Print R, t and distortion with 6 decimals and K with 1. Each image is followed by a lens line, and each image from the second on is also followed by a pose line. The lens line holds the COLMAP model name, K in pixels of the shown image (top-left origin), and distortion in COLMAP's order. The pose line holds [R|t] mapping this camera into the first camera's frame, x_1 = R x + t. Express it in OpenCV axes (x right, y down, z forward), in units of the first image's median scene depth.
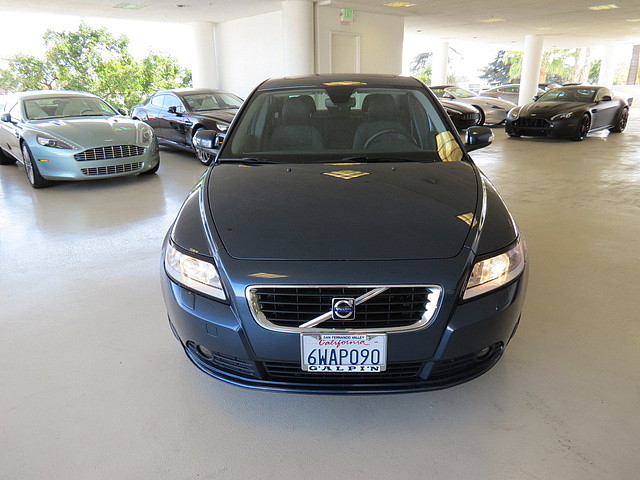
lens RADIAL K [[448.2, 0, 320.0], [0, 448.2, 240.0], [0, 0, 1]] dist [0.033658, -0.000525]
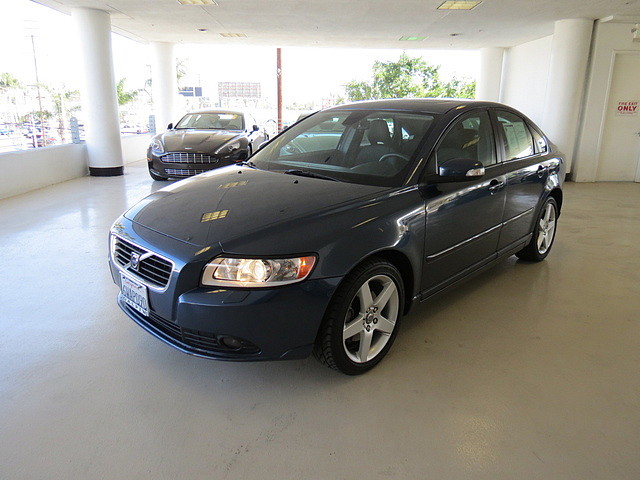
lens RADIAL K [[457.8, 0, 320.0], [0, 457.8, 240.0], [0, 0, 1]] dist [0.002326, 0.002259]
pose [[0.724808, 0.223833, -0.651576, 0.238422], [-0.256310, 0.965473, 0.046547, -0.021221], [0.639498, 0.133268, 0.757154, 0.048311]]
